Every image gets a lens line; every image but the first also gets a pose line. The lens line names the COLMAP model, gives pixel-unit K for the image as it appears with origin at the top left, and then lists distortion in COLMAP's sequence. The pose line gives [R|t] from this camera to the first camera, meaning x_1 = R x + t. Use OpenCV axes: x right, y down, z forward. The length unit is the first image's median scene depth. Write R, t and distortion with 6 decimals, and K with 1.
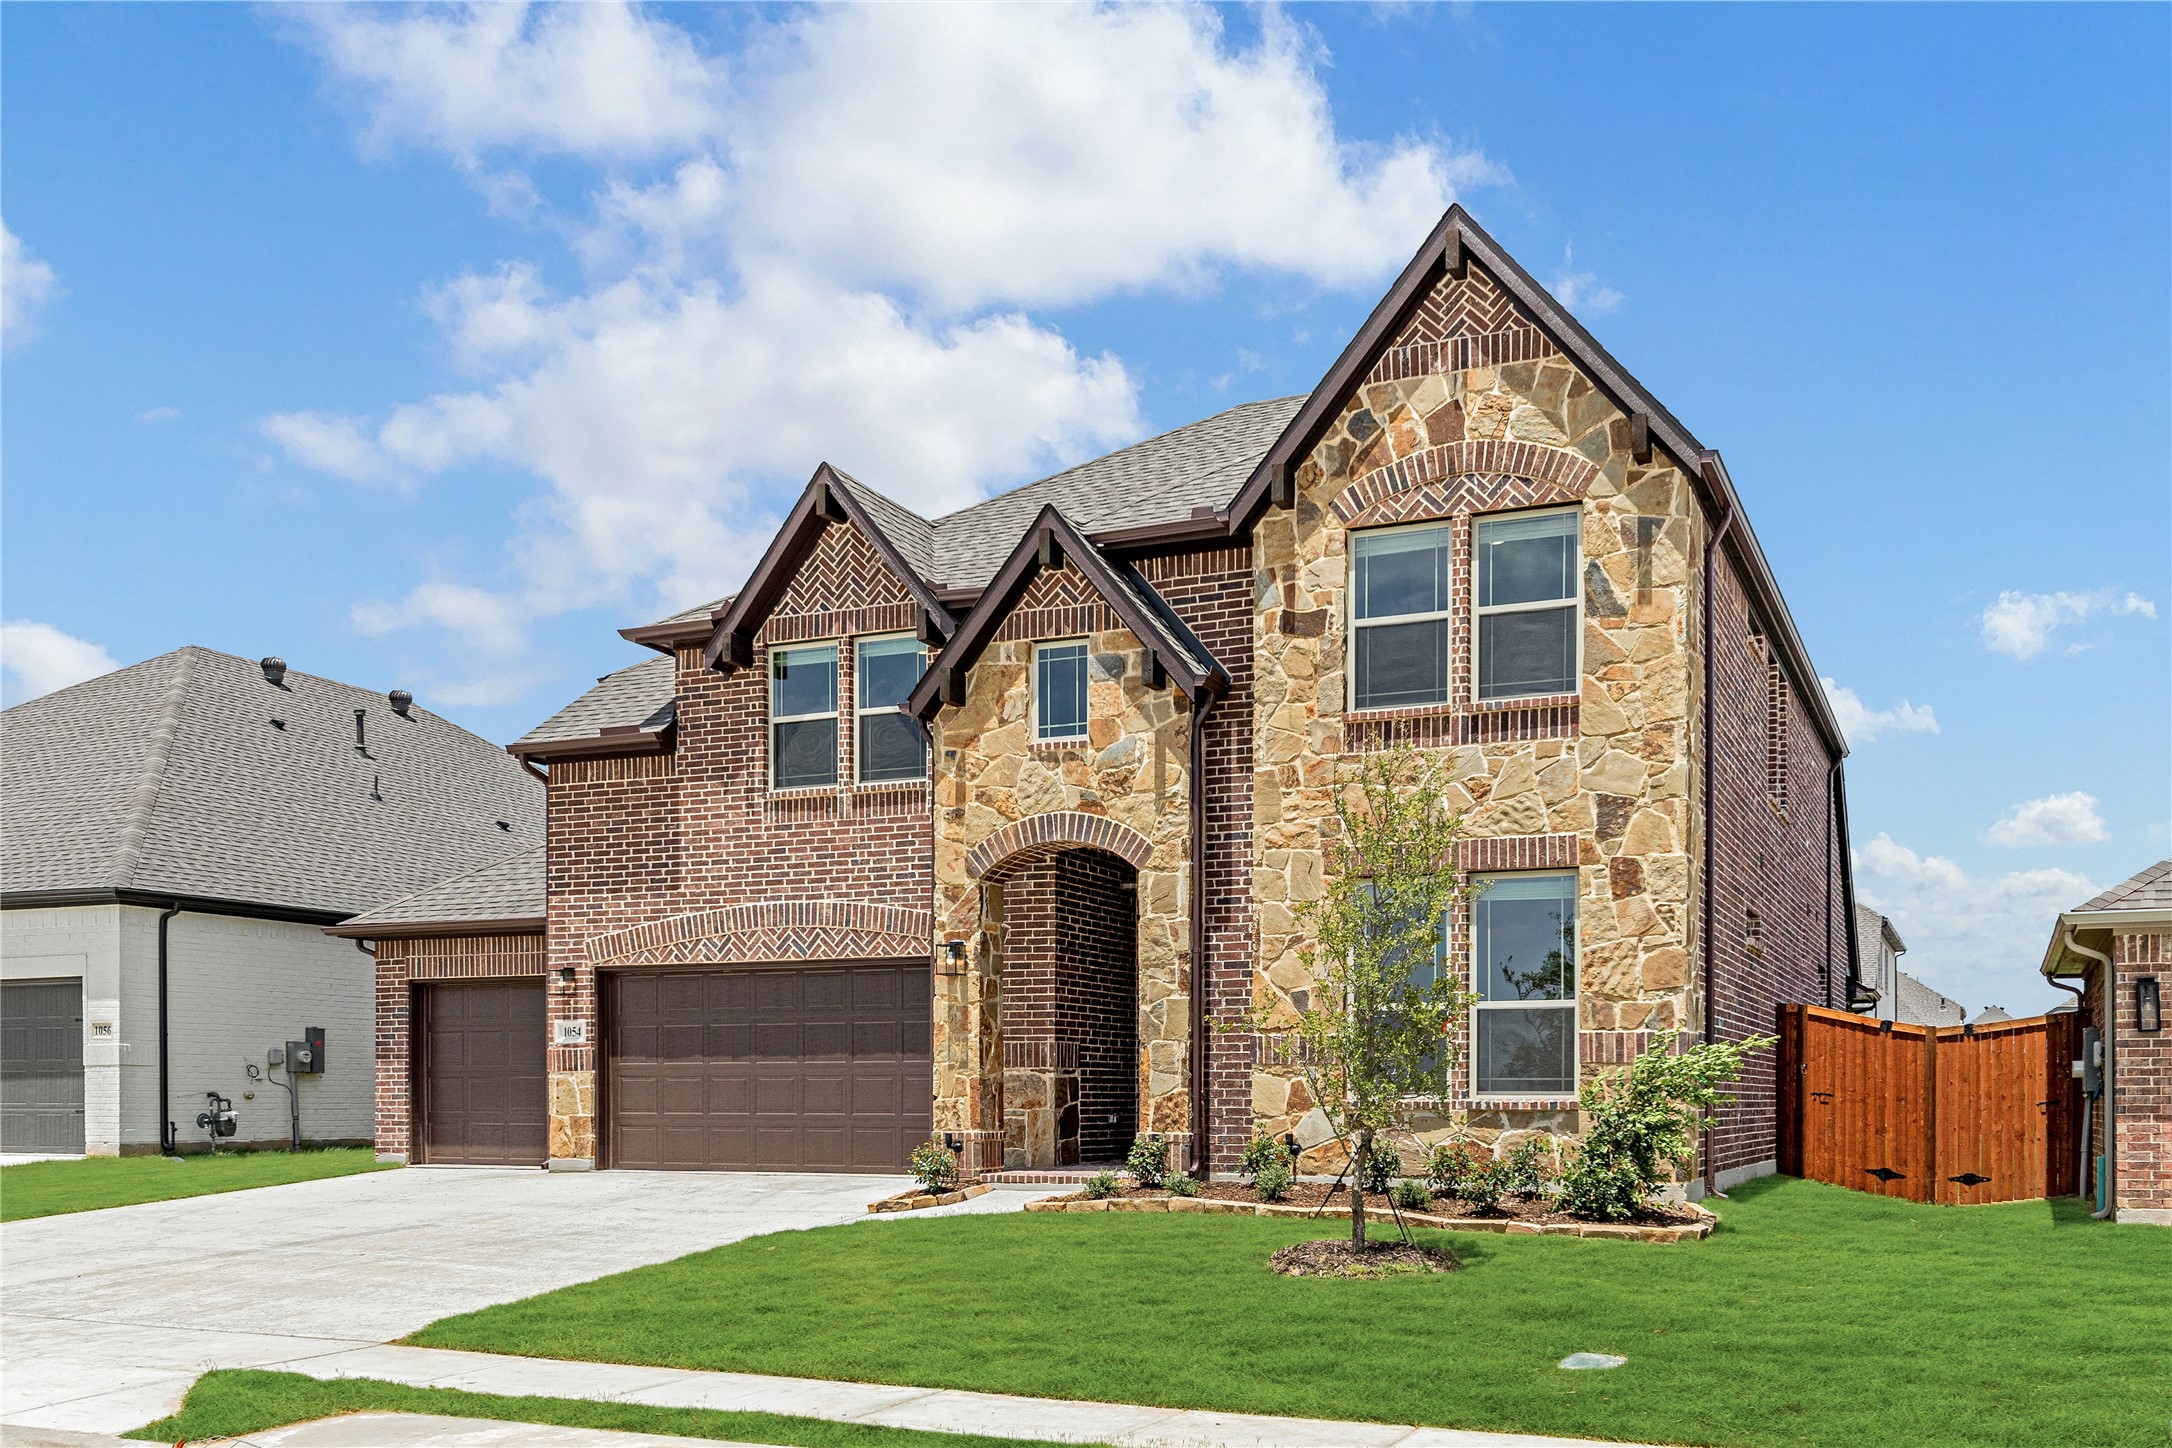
lens RADIAL K [[1596.6, 0, 1086.0], [0, 1596.6, 724.0], [0, 0, 1]] dist [0.000763, 0.000115]
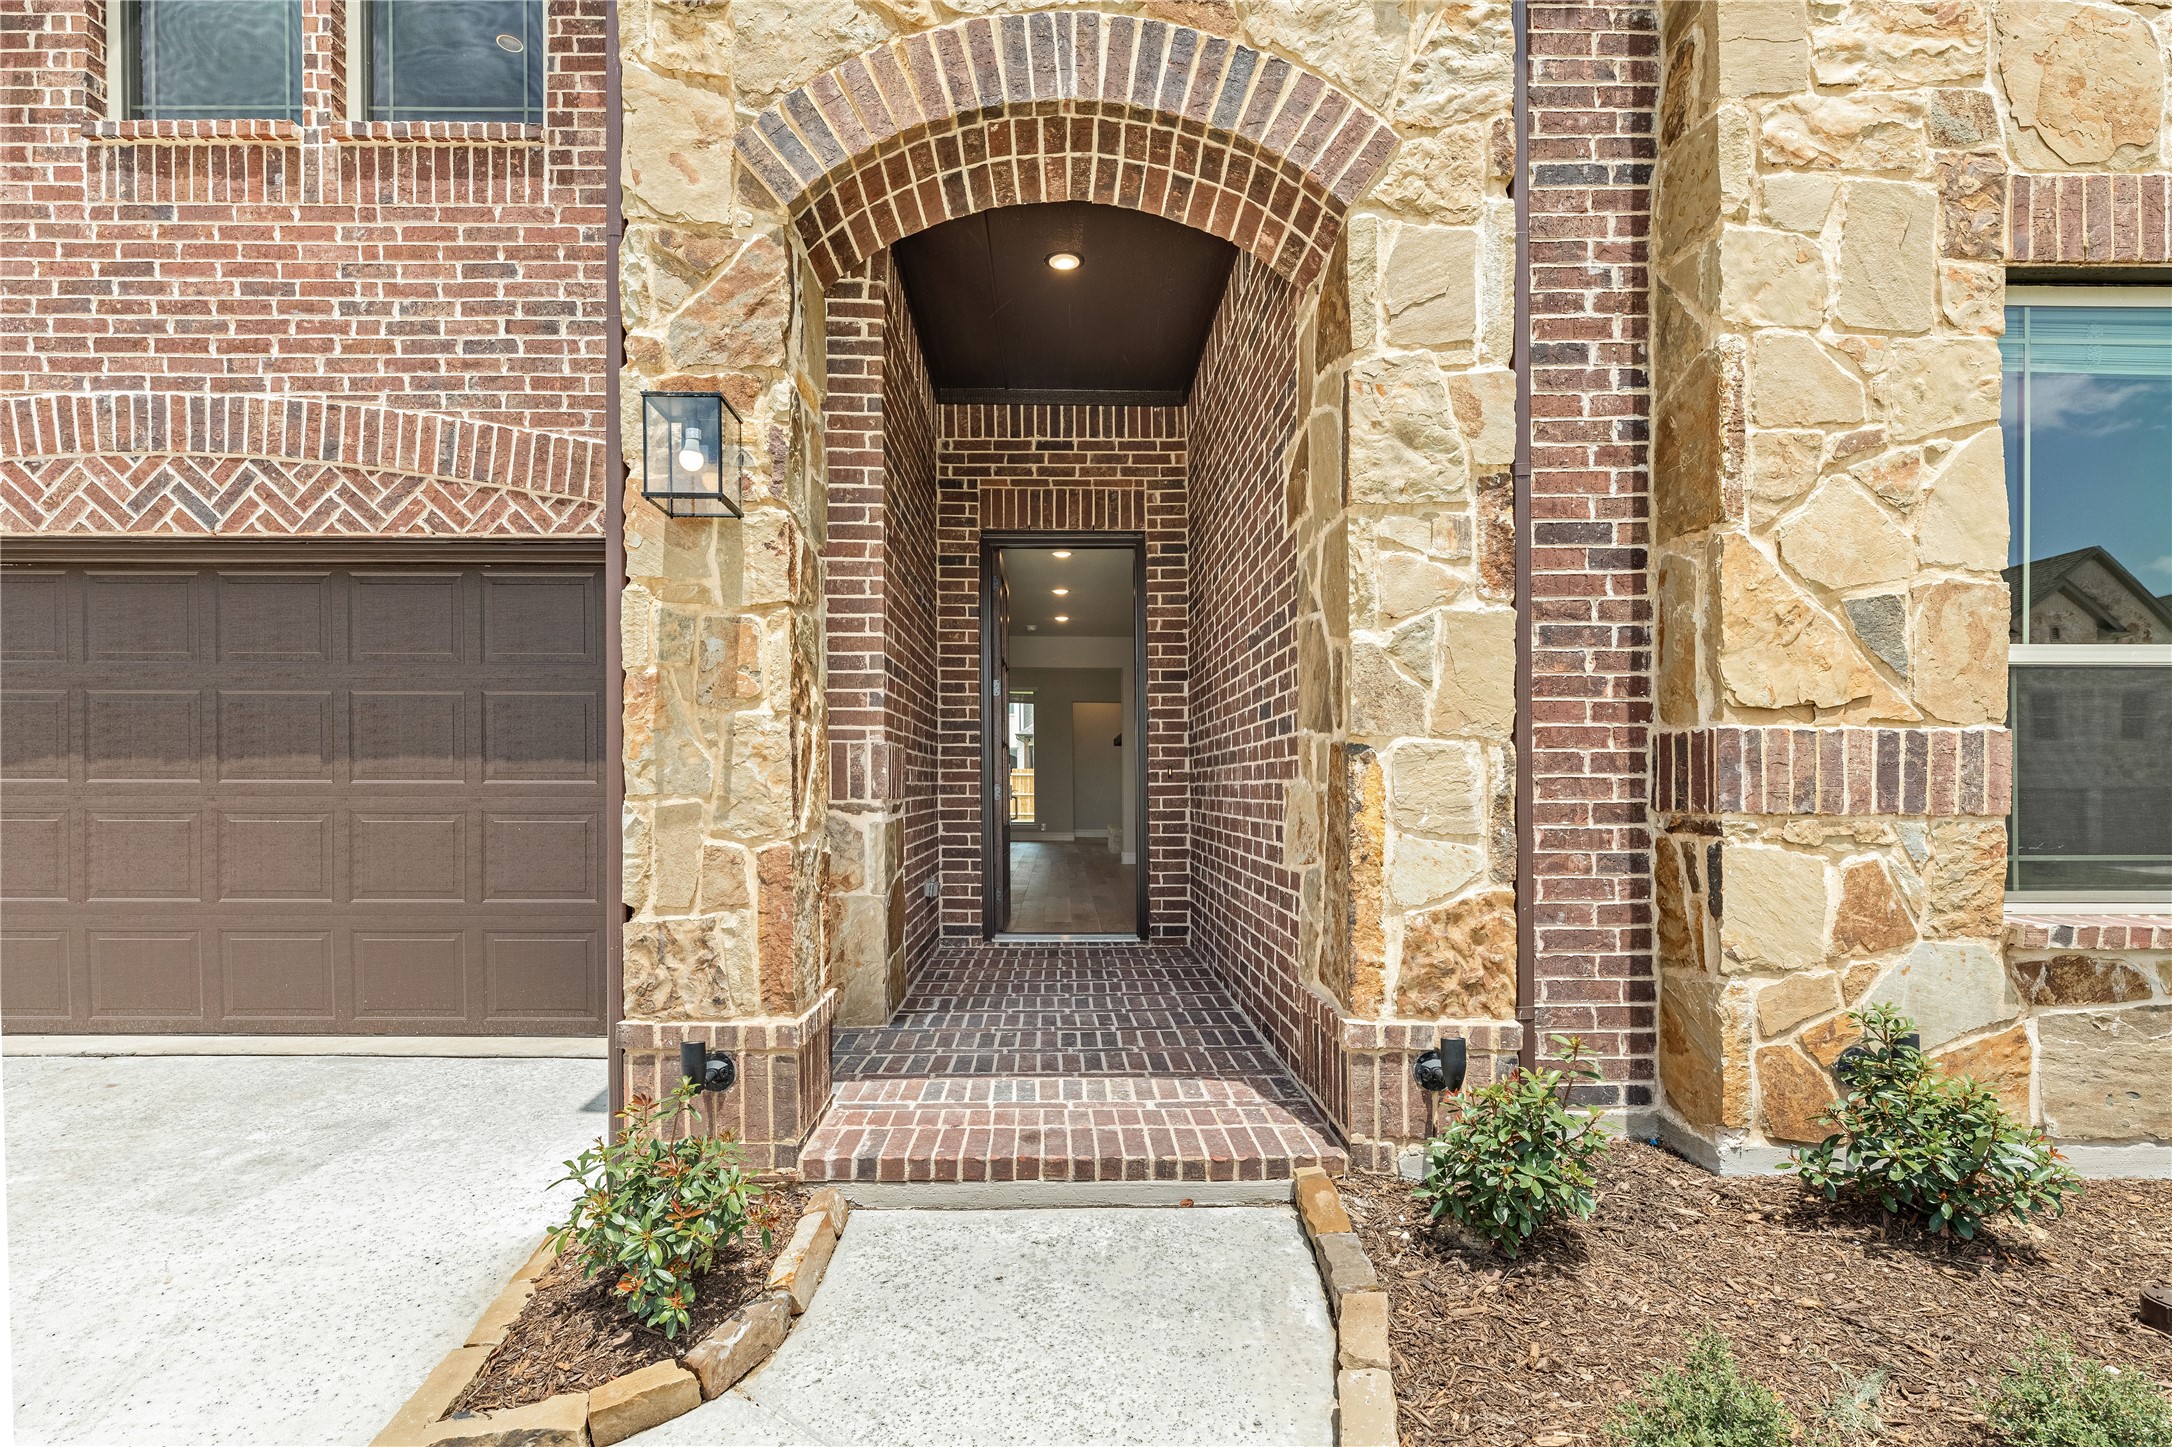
lens RADIAL K [[1316.9, 0, 1187.4], [0, 1316.9, 749.0], [0, 0, 1]] dist [-0.002688, -0.001404]
pose [[0.922333, 0.014973, 0.386107, -0.092689], [-0.088670, 0.980784, 0.173781, 0.149000], [-0.376085, -0.194520, 0.905937, 0.730946]]
